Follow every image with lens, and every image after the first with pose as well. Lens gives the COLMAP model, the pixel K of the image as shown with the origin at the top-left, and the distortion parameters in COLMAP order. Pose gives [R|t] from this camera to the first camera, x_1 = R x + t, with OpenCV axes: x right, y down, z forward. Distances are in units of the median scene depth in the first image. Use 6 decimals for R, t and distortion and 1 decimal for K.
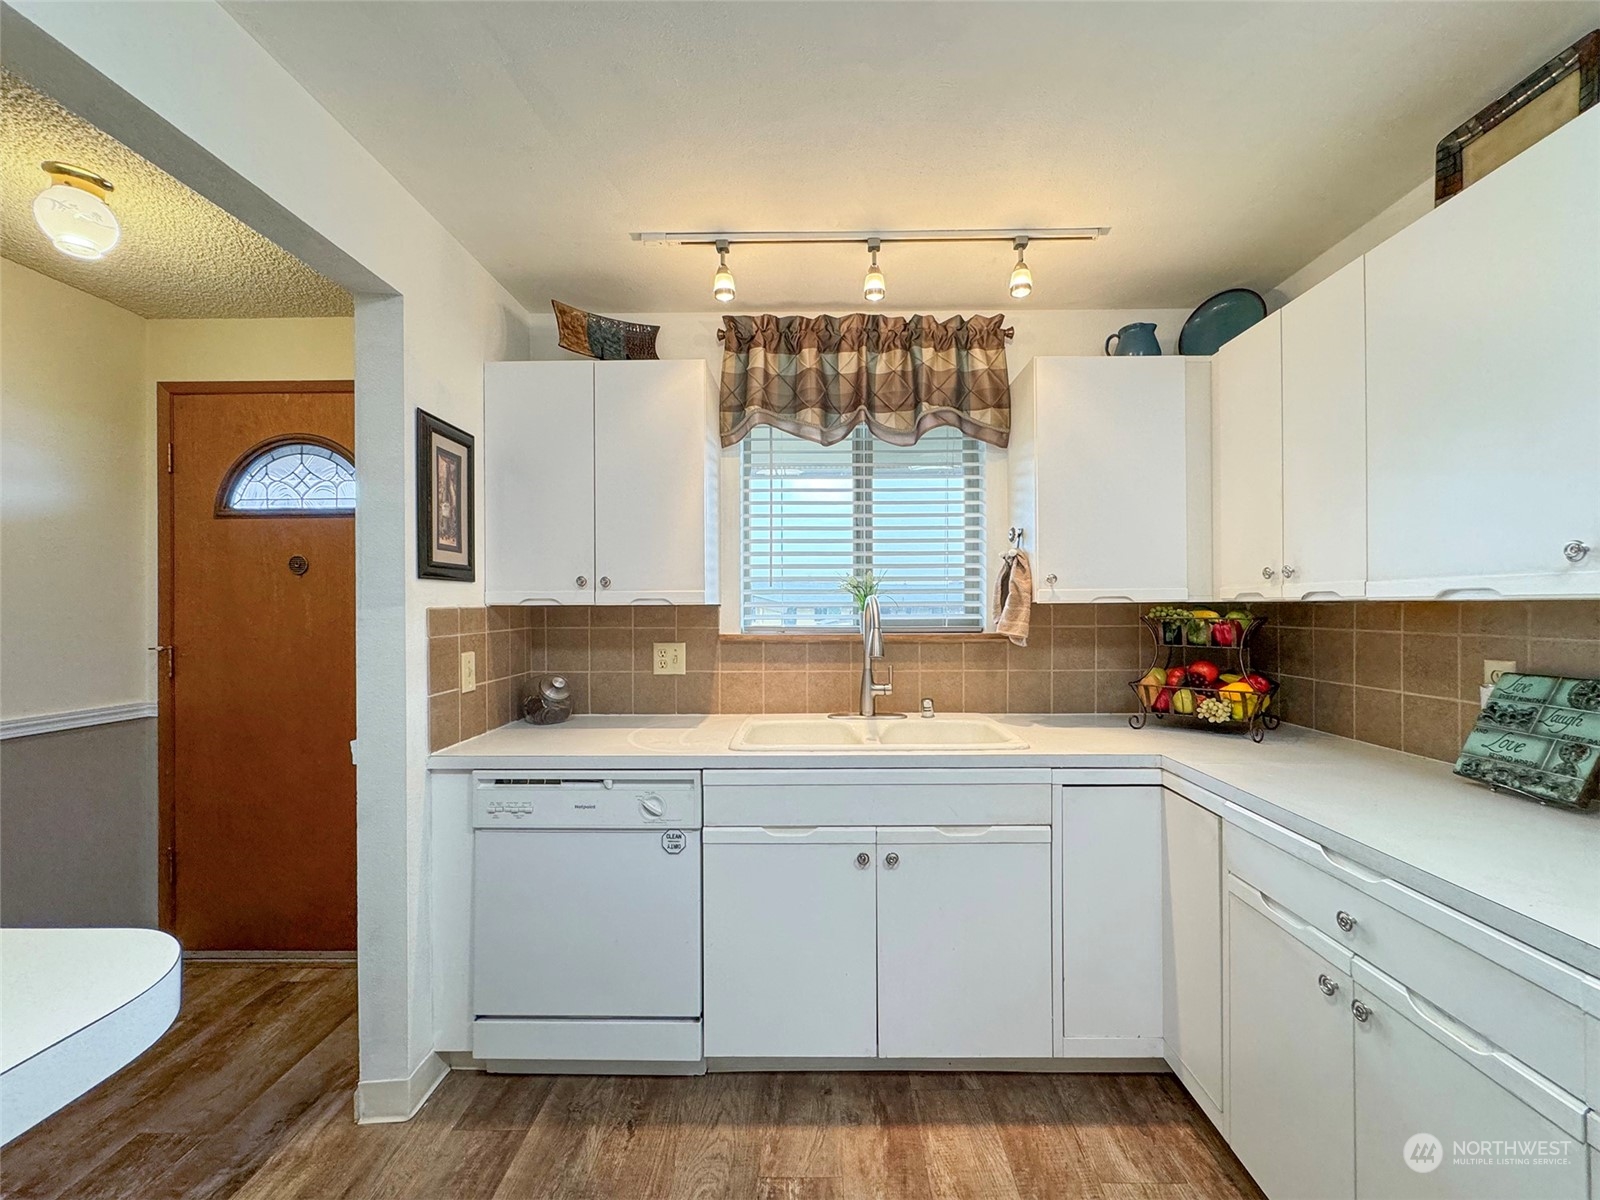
lens RADIAL K [[676.6, 0, 826.8], [0, 676.6, 606.1], [0, 0, 1]] dist [-0.000959, -0.000036]
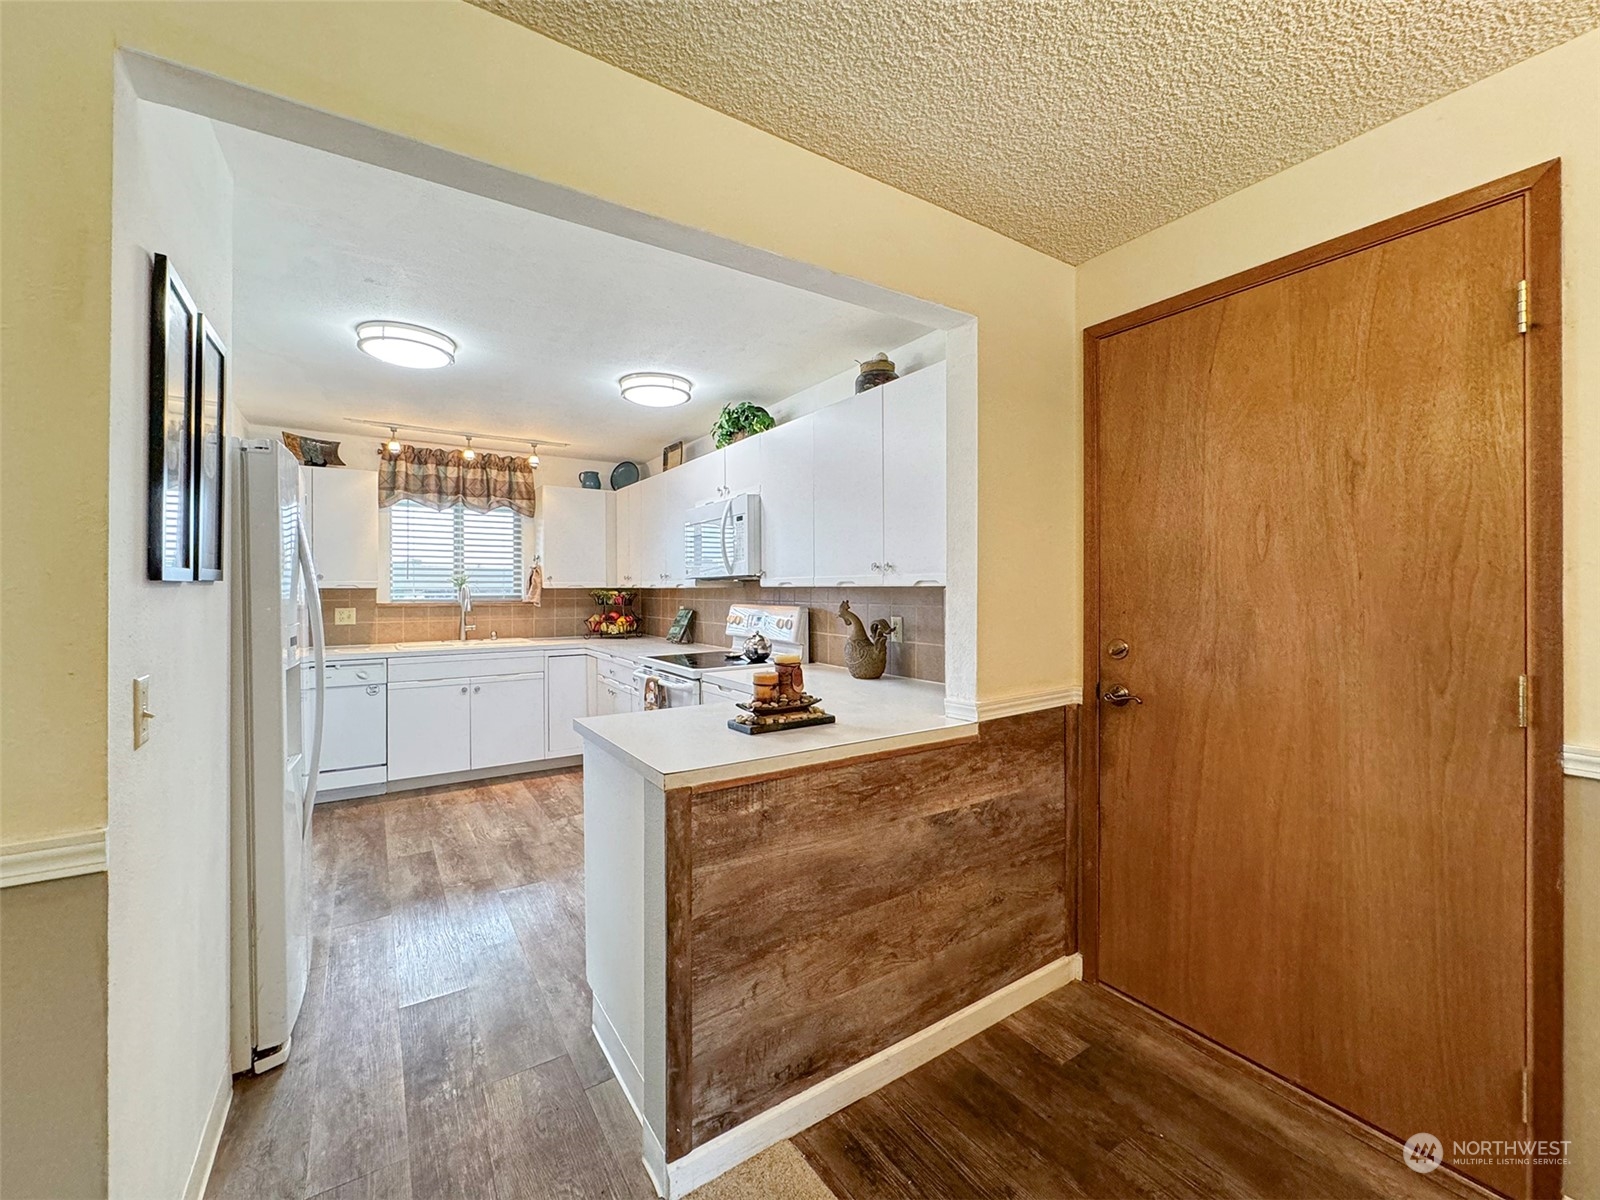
lens RADIAL K [[644.8, 0, 804.3], [0, 644.8, 591.8], [0, 0, 1]] dist [-0.002059, -0.000054]
pose [[0.832366, 0.002348, 0.554221, -0.169512], [-0.003426, 0.999994, 0.000909, 0.003106], [-0.554216, -0.002655, 0.832369, -1.284122]]
